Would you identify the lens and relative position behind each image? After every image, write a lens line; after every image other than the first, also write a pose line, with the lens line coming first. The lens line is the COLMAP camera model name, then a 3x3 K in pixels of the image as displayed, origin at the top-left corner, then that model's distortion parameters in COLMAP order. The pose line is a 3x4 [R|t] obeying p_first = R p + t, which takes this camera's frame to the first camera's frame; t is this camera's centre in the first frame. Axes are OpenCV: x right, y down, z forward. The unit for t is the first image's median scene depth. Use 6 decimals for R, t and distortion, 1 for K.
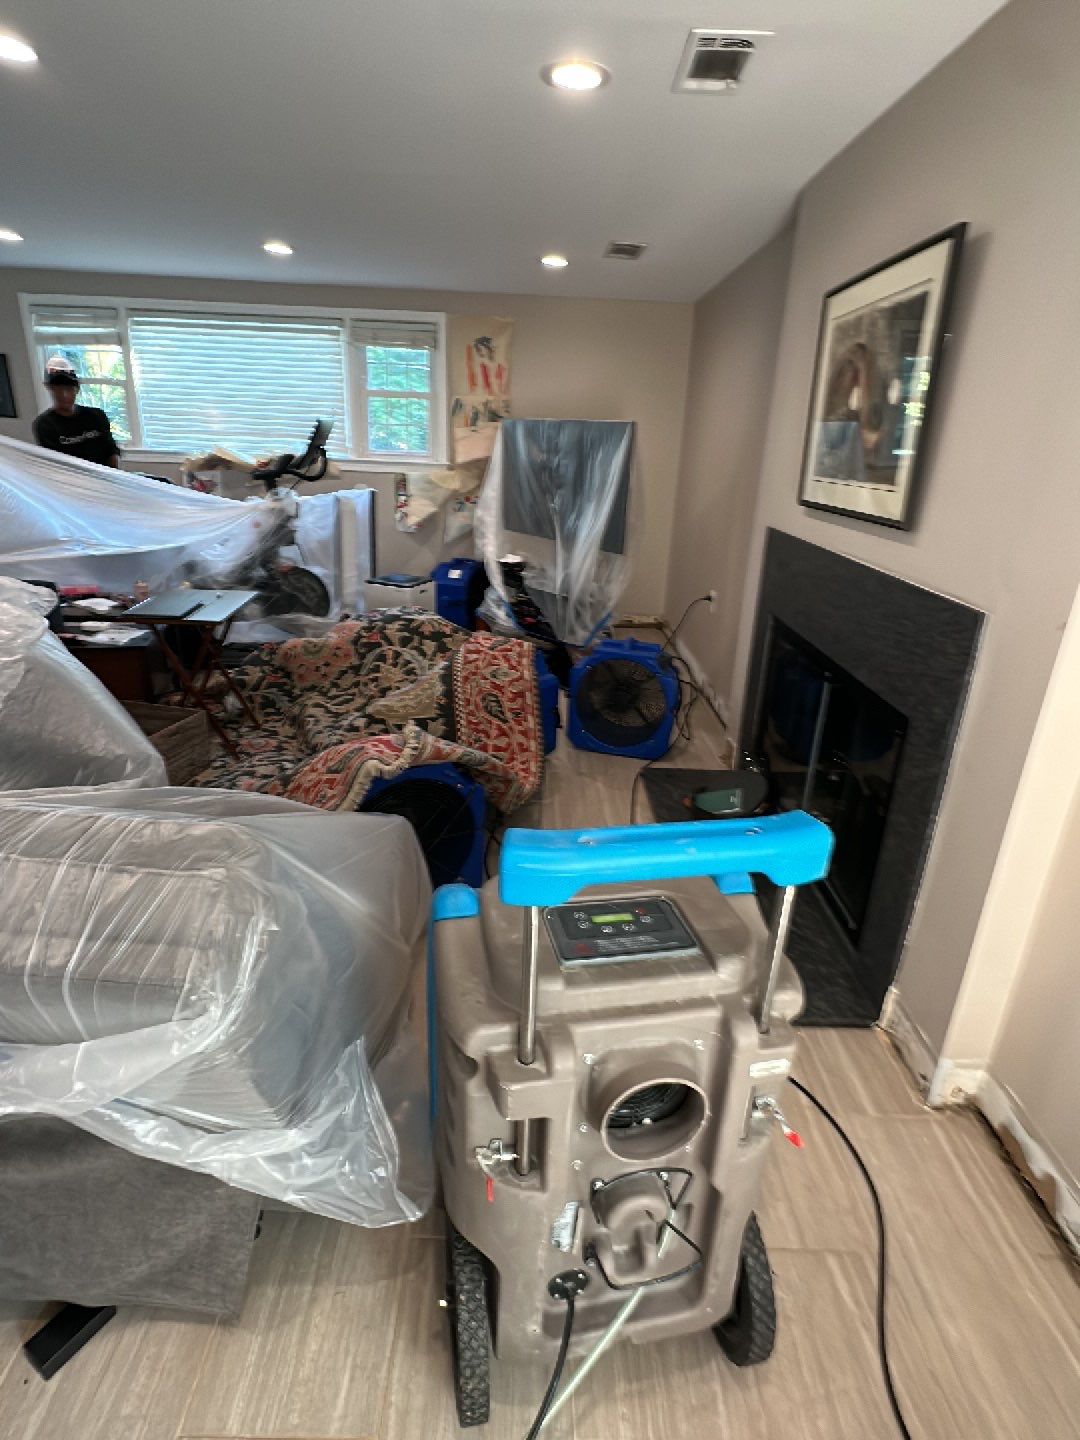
lens RADIAL K [[725.2, 0, 544.2], [0, 725.2, 714.6], [0, 0, 1]] dist [-0.001508, 0.000575]
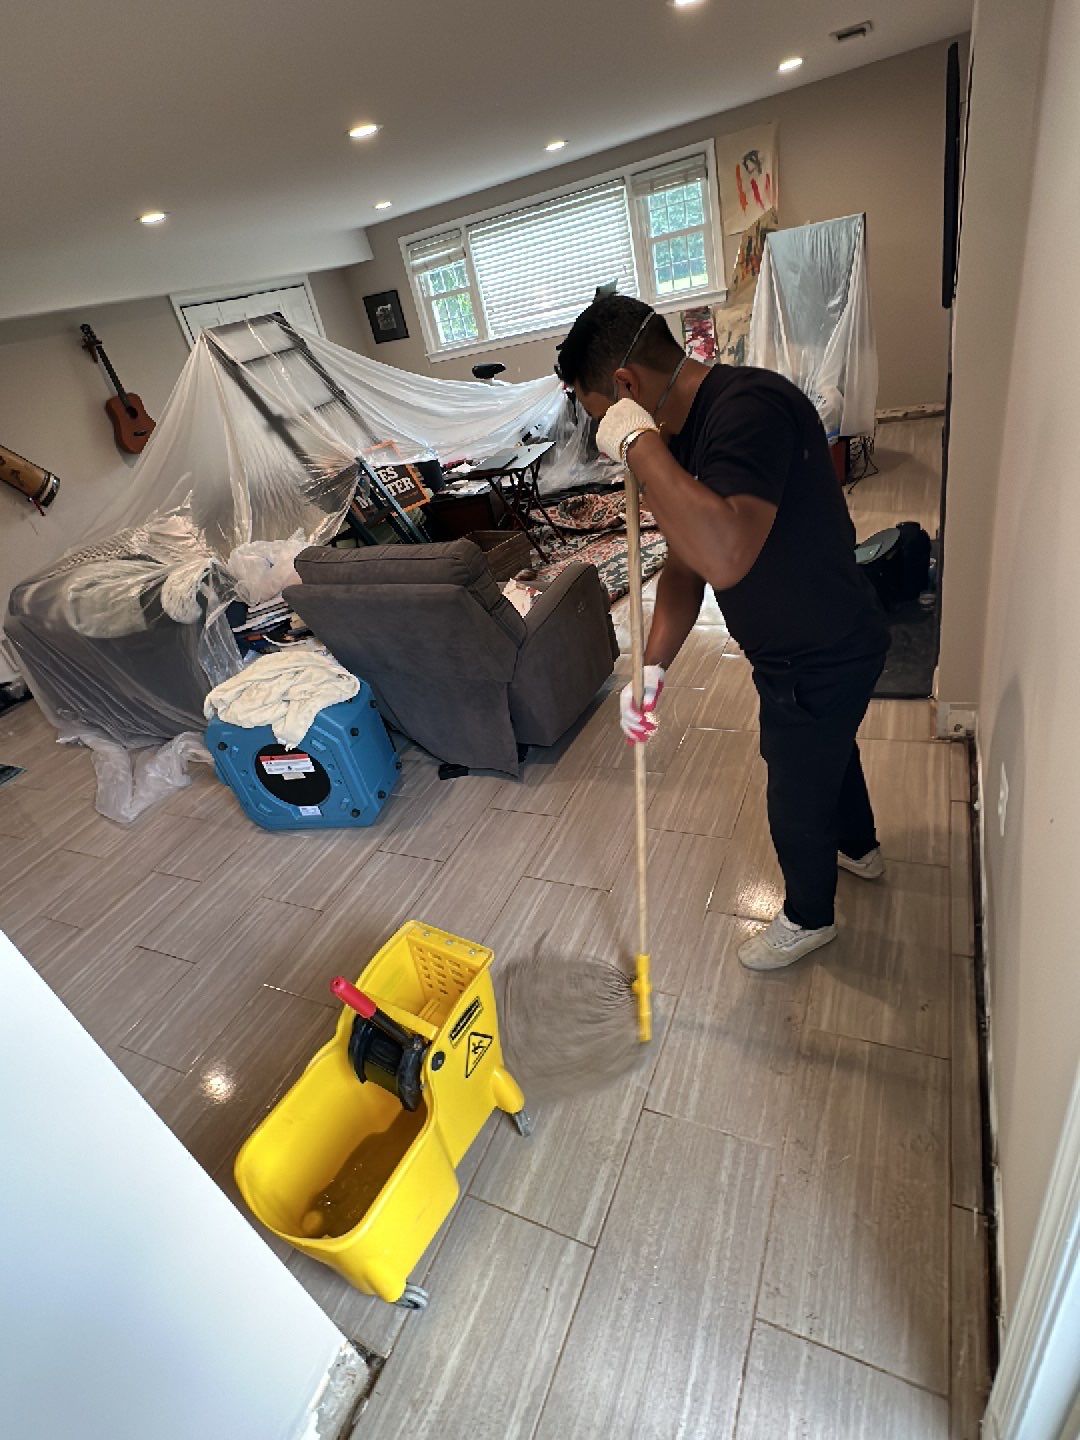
lens RADIAL K [[725.2, 0, 544.2], [0, 725.2, 714.6], [0, 0, 1]] dist [-0.001508, 0.000575]
pose [[0.875215, 0.019174, -0.483354, 0.178394], [0.083453, 0.978247, 0.189915, 0.050071], [0.476481, -0.206554, 0.854576, -0.201119]]
